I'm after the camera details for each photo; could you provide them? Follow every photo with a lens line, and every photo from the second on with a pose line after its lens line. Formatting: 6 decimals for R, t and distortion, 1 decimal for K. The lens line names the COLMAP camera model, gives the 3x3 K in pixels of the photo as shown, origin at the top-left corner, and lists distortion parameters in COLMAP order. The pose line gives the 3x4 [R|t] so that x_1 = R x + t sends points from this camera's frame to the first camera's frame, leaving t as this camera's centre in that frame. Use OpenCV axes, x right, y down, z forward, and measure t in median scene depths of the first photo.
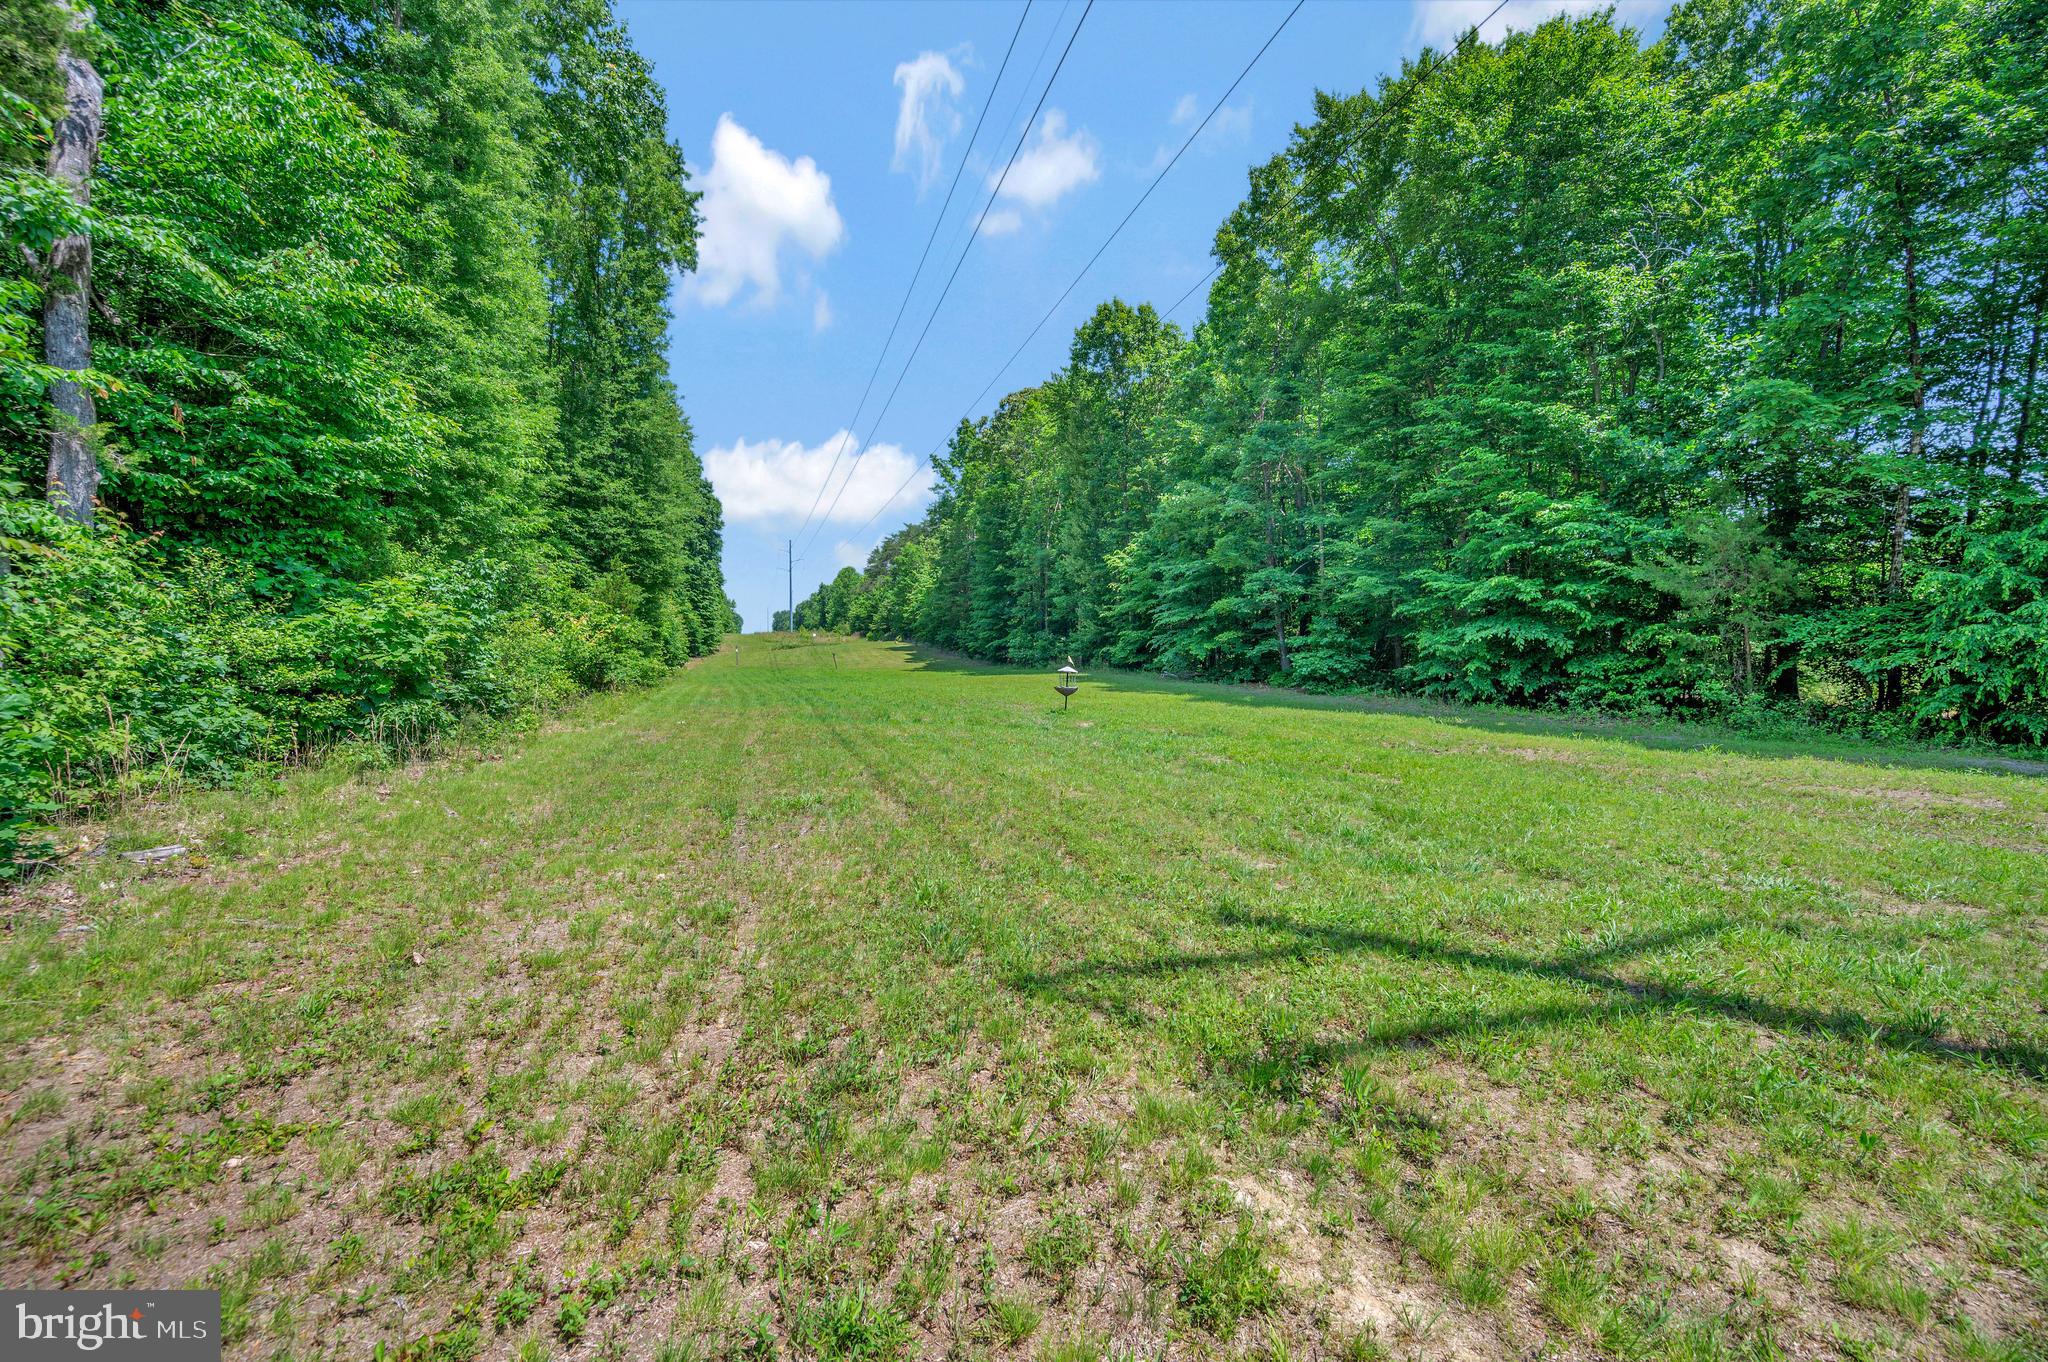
lens RADIAL K [[823.3, 0, 1024.1], [0, 823.3, 680.5], [0, 0, 1]] dist [0.001146, -0.000102]
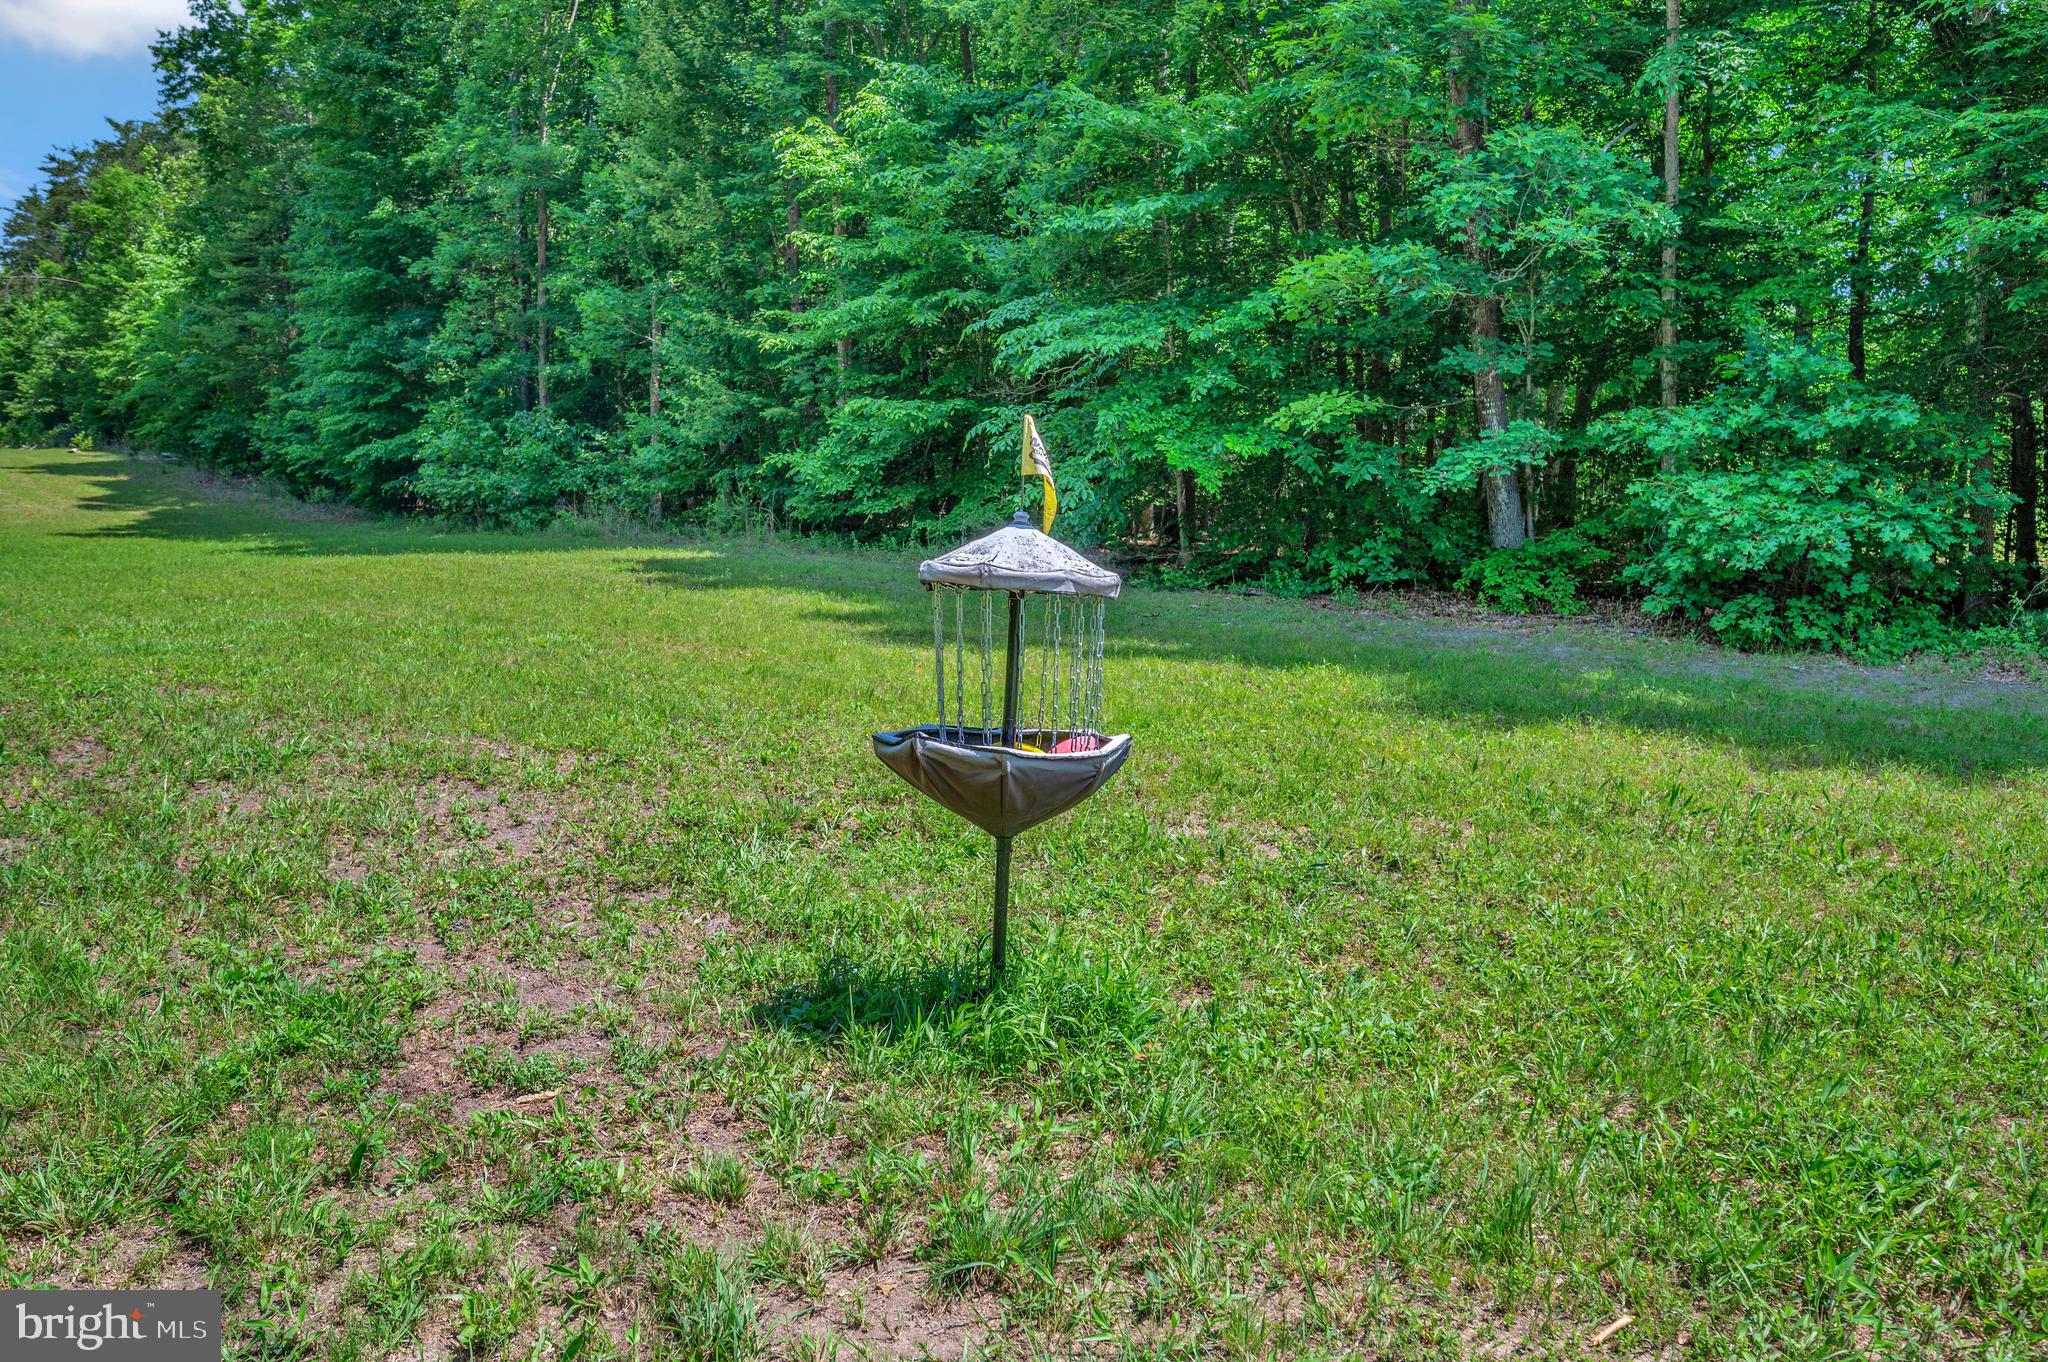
lens RADIAL K [[1595.6, 0, 1024.0], [0, 1595.6, 678.4], [0, 0, 1]] dist [-0.012026, -0.003020]
pose [[0.944146, -0.016512, 0.329112, -0.002658], [-0.007273, 0.997456, 0.070909, -0.003608], [-0.329446, -0.069342, 0.941625, 0.406514]]
